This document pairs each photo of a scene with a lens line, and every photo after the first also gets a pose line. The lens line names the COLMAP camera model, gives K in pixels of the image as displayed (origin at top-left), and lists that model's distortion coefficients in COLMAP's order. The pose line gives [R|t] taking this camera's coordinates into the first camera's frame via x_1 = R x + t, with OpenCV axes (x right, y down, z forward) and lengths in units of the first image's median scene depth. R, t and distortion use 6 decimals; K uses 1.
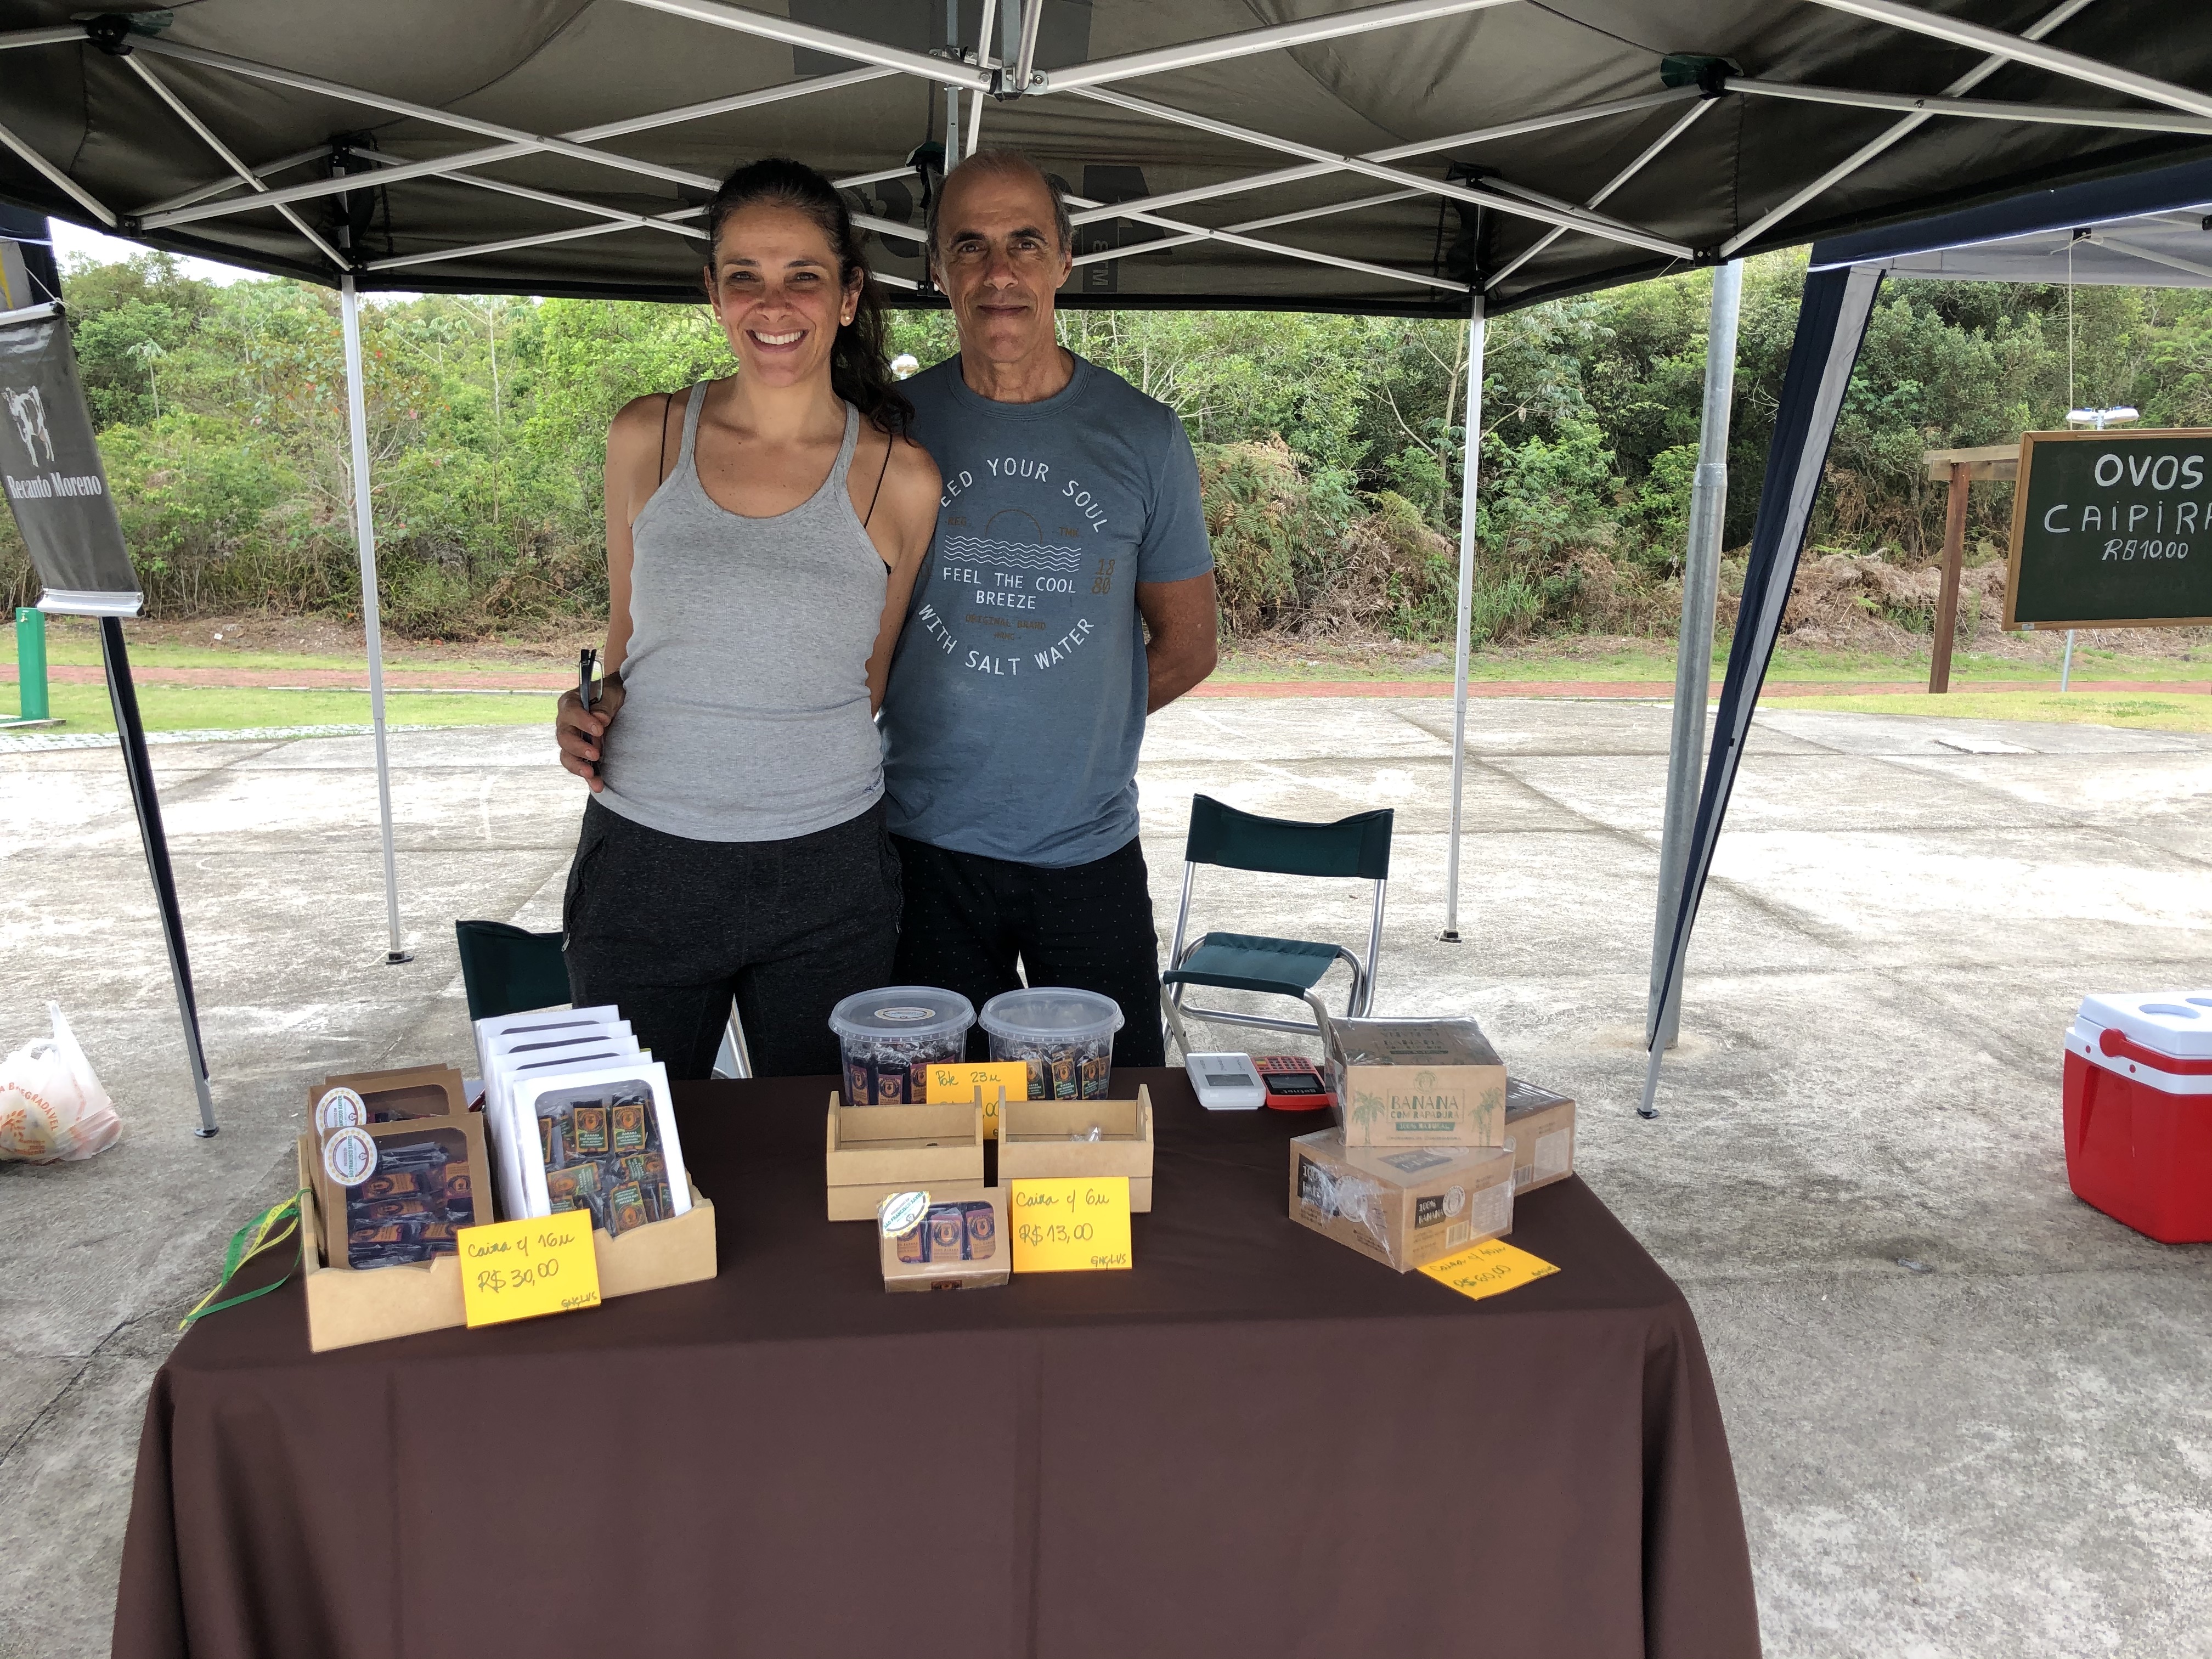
lens RADIAL K [[1839.0, 0, 1108.6], [0, 1839.0, 799.1], [0, 0, 1]] dist [0.015434, 0.006435]
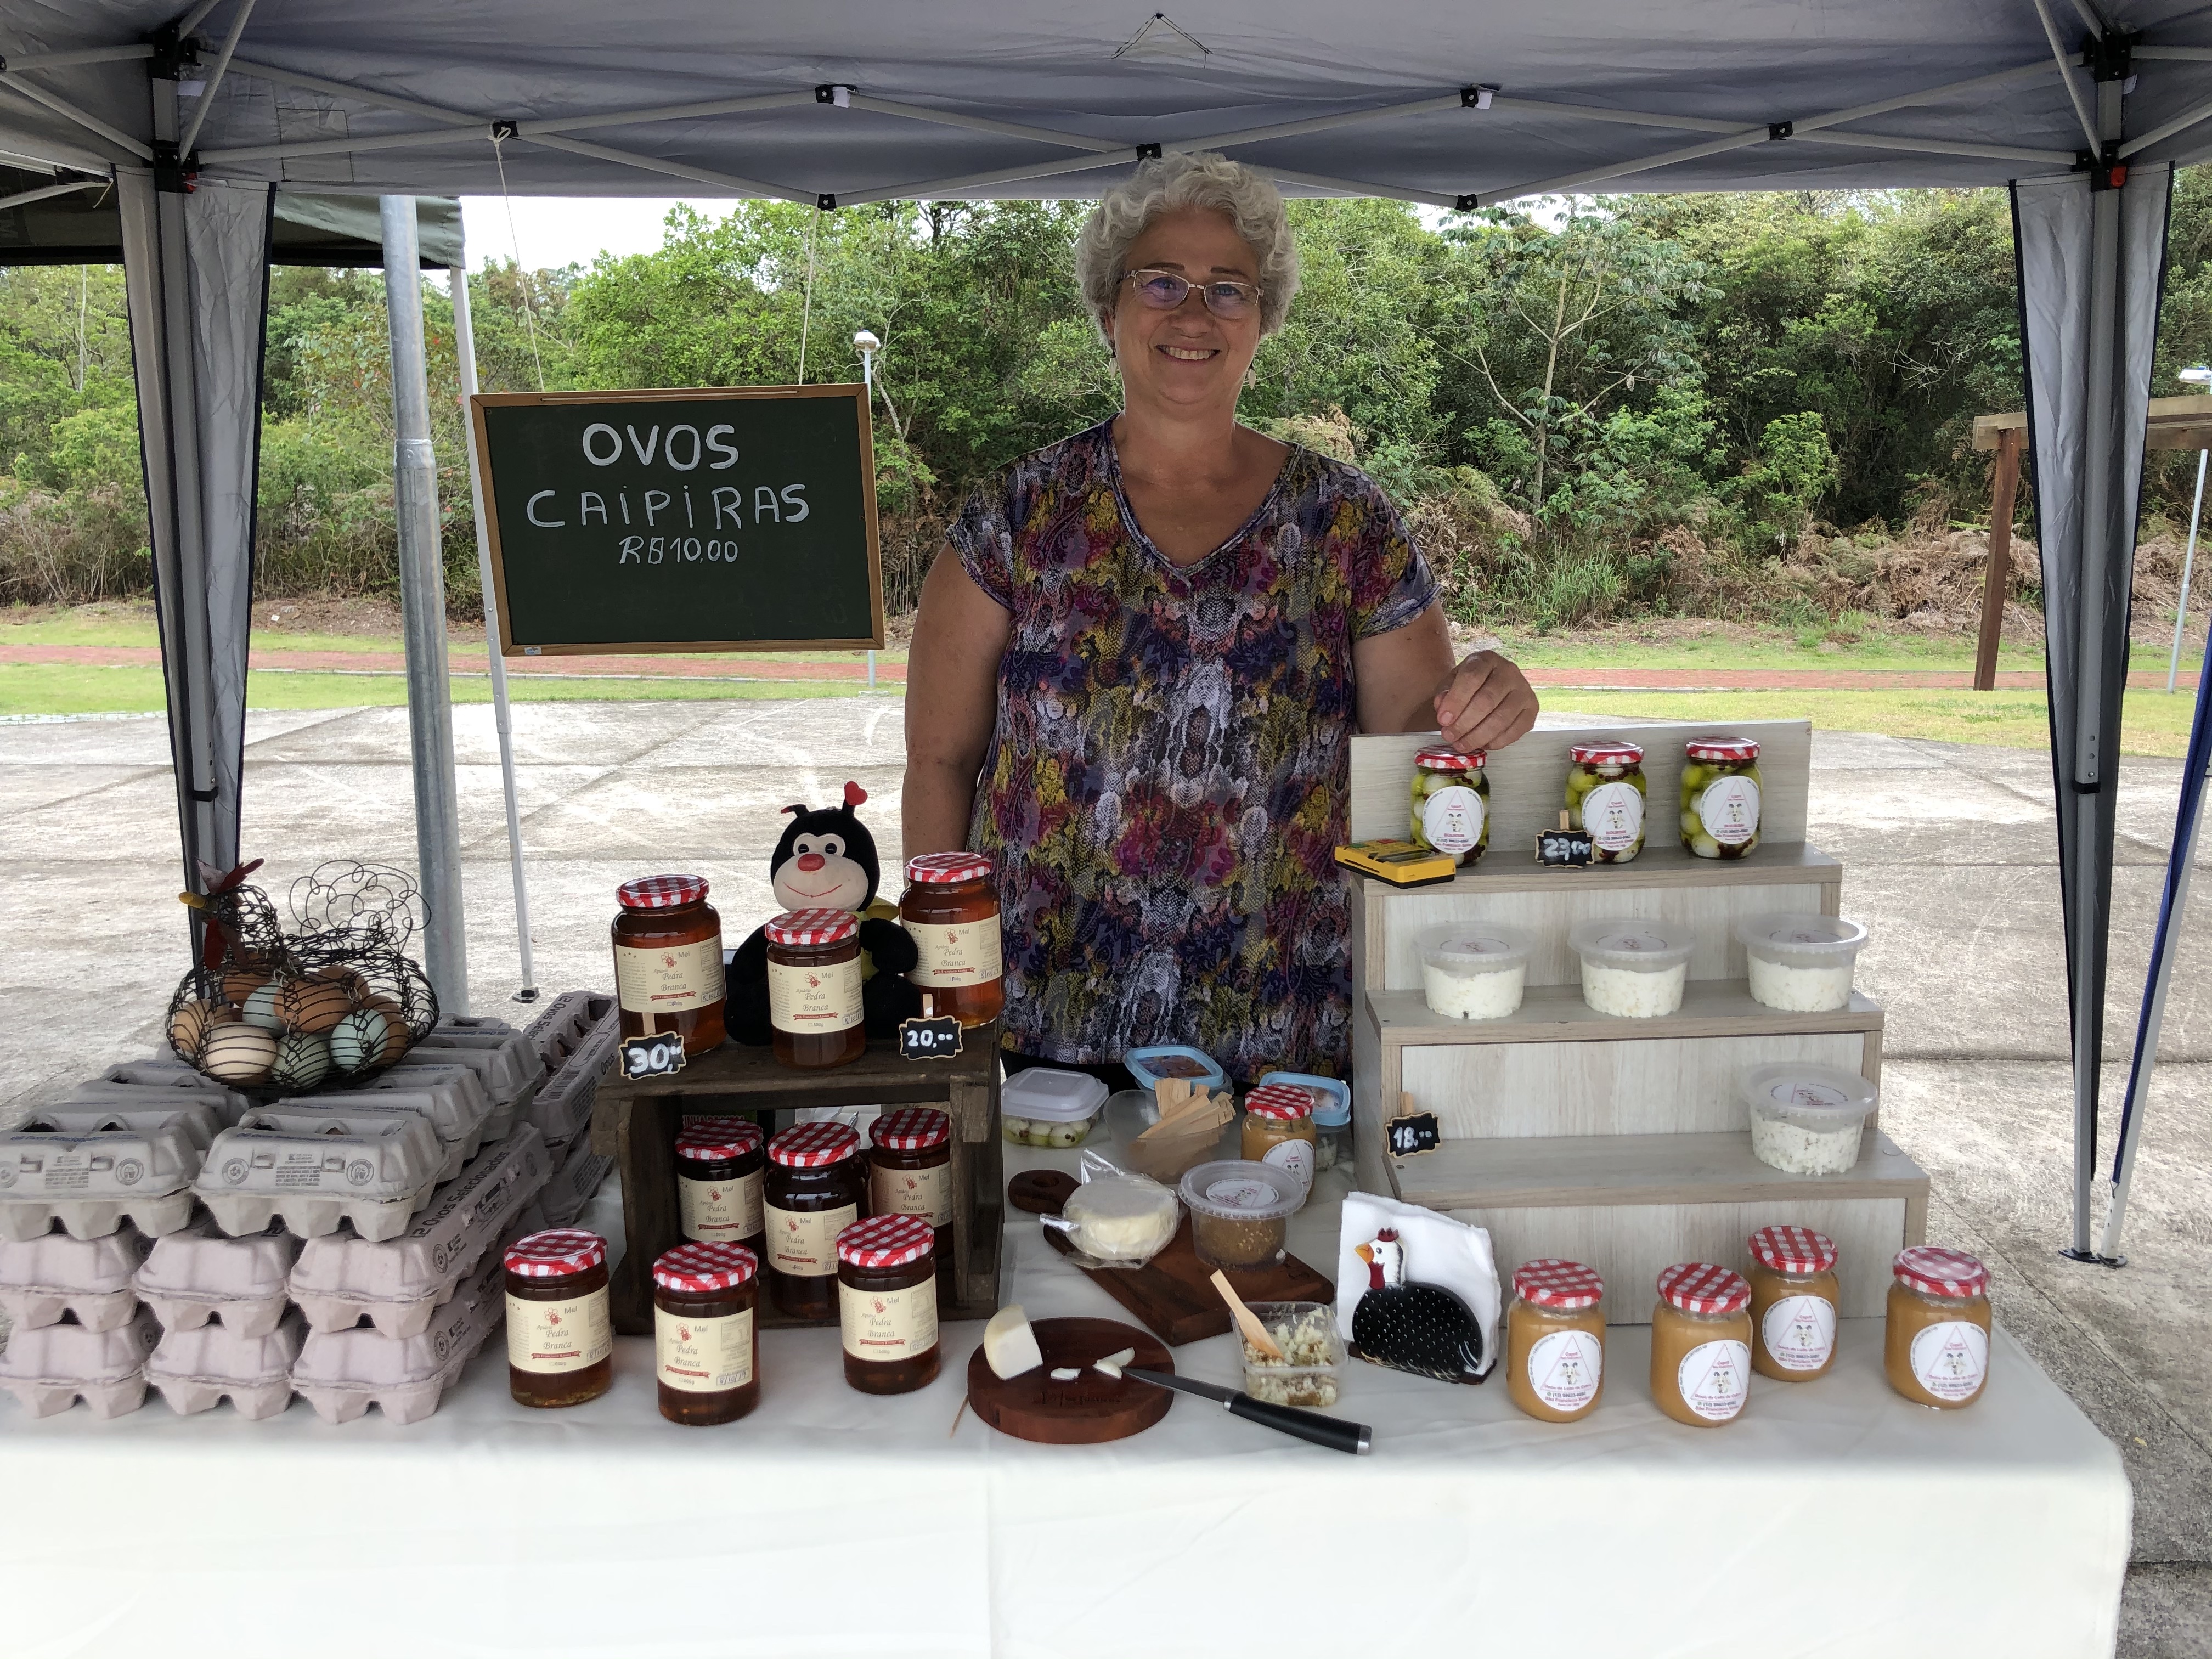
lens RADIAL K [[1829.3, 0, 1106.0], [0, 1829.3, 829.5], [0, 0, 1]] dist [-0.009414, 0.045351]
pose [[0.990916, 0.017594, -0.133330, 0.101579], [-0.013691, 0.999452, 0.030131, -0.005566], [0.133787, -0.028032, 0.990614, 0.034234]]
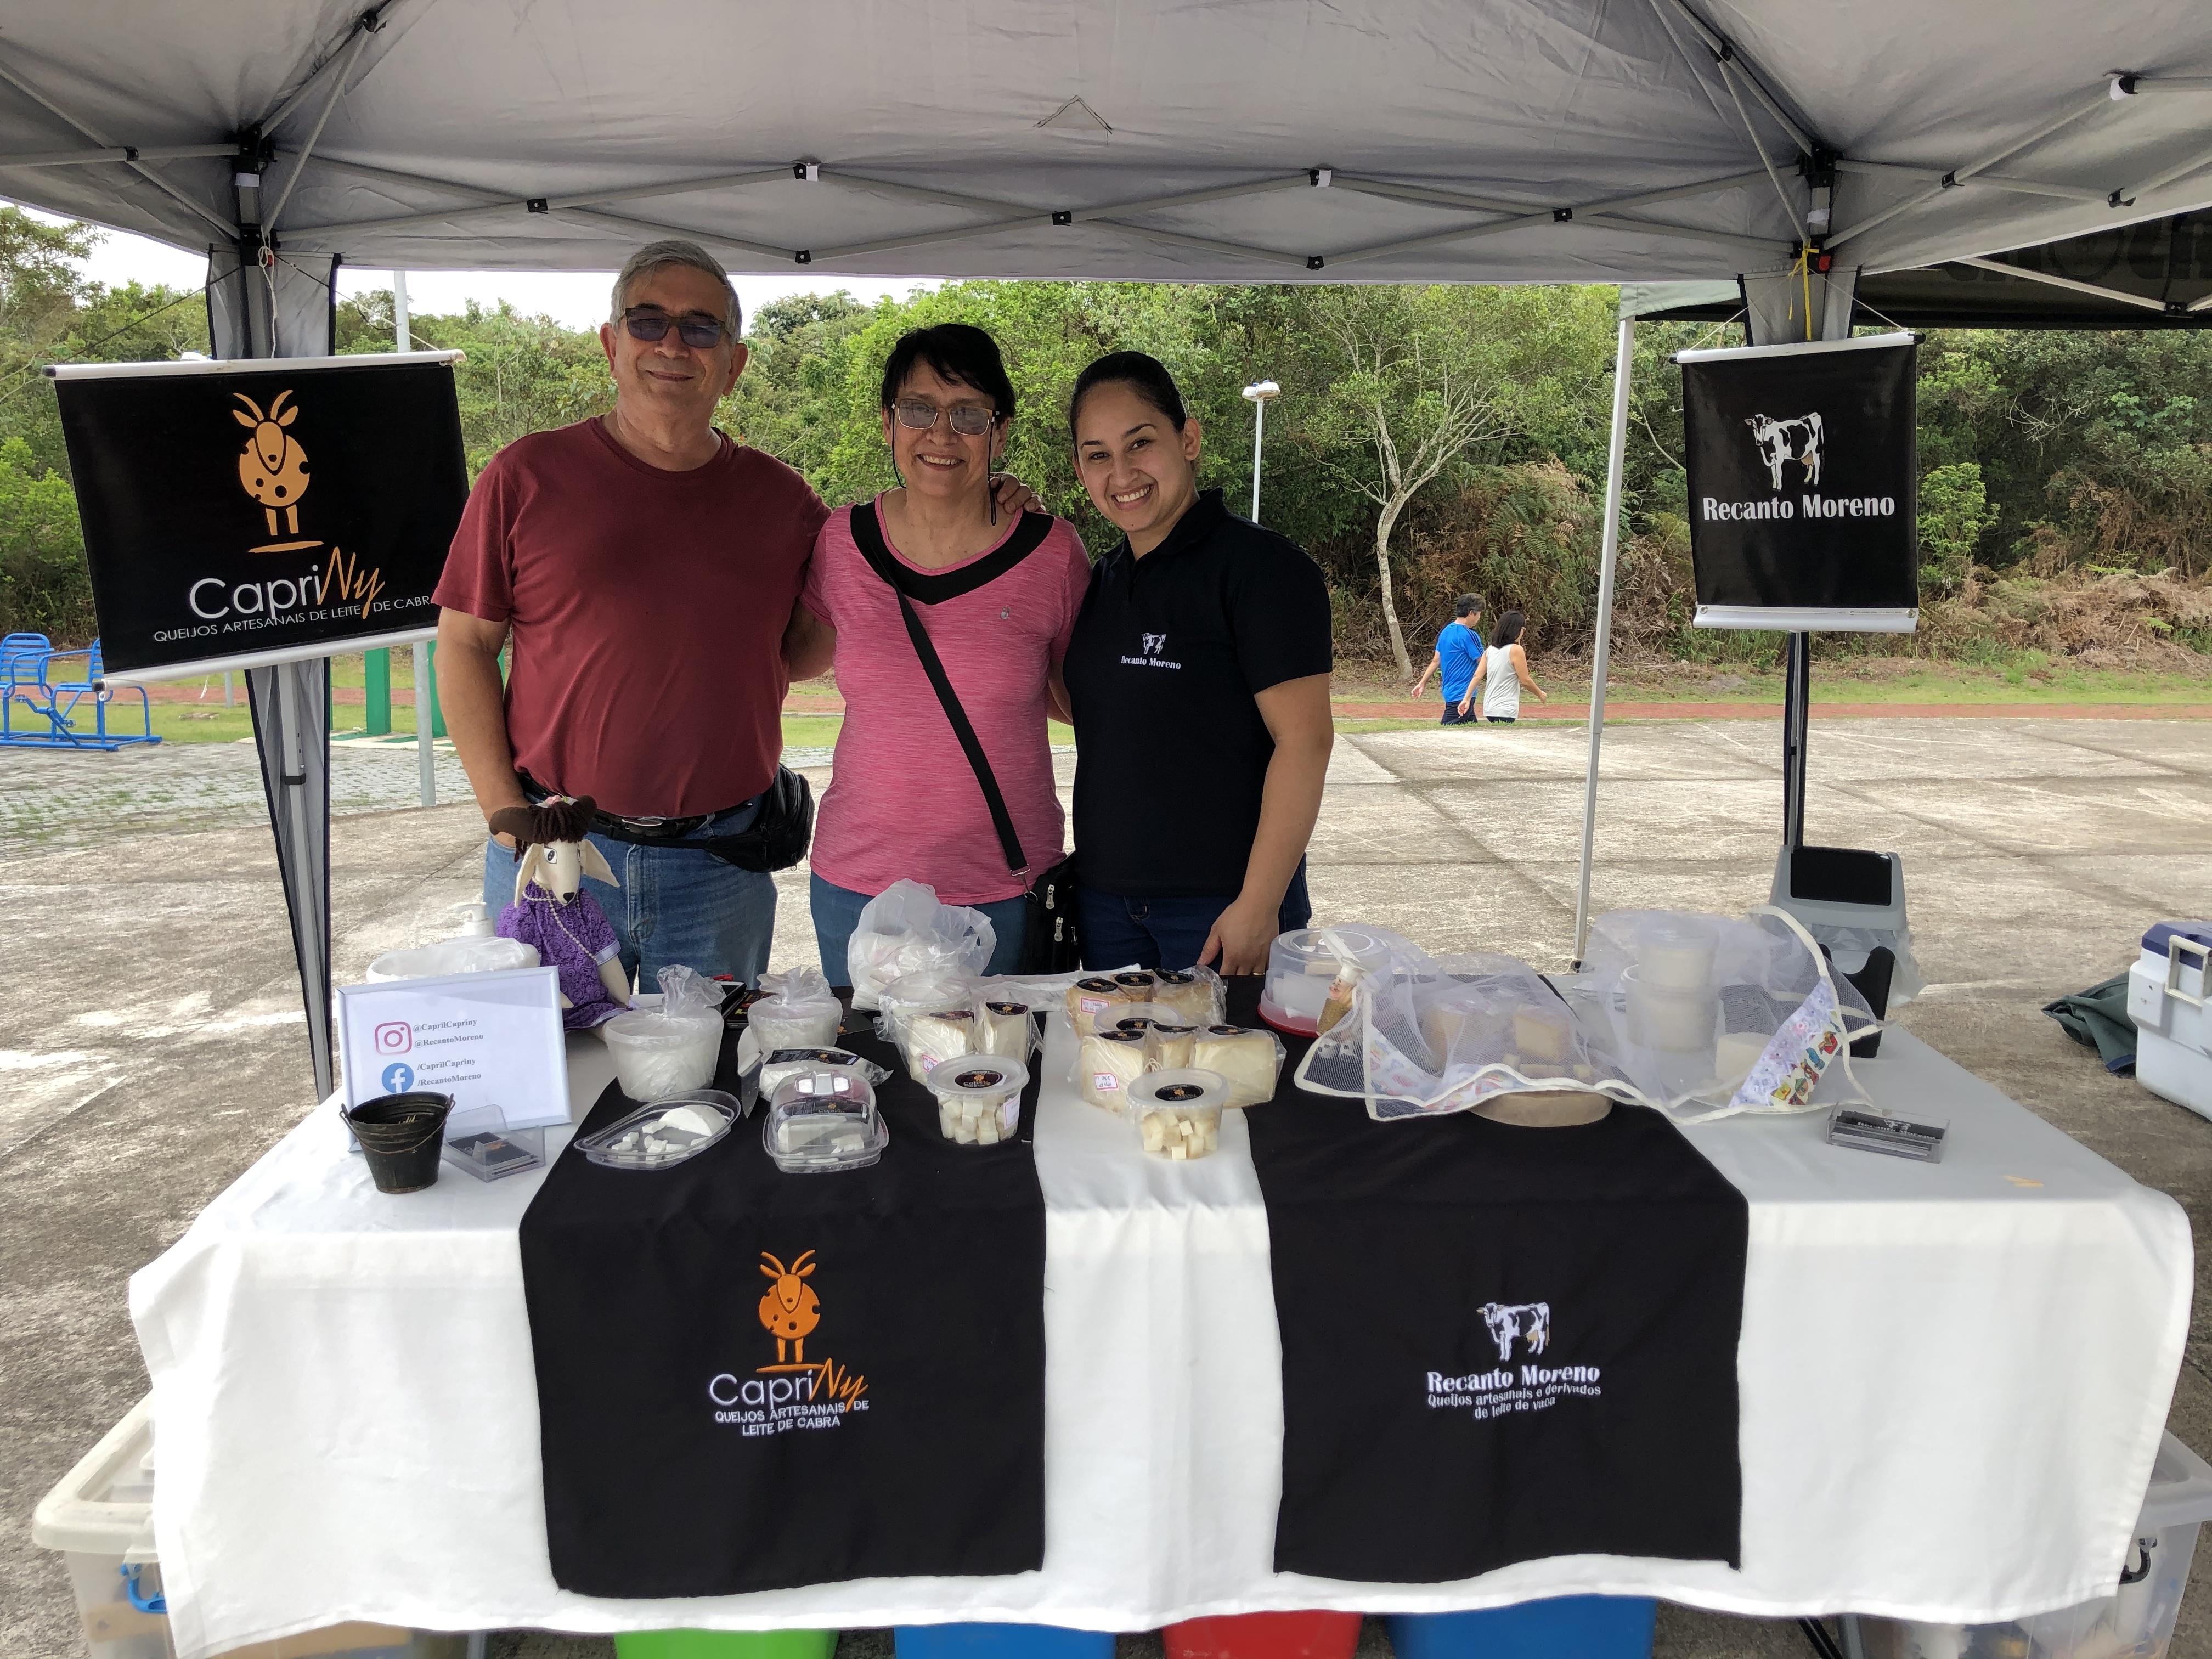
lens RADIAL K [[1829.3, 0, 1106.0], [0, 1829.3, 829.5], [0, 0, 1]] dist [-0.009414, 0.045351]
pose [[0.998498, 0.003953, -0.054652, -0.090909], [-0.003712, 0.999983, 0.004496, 0.001152], [0.054668, -0.004287, 0.998495, -0.006551]]
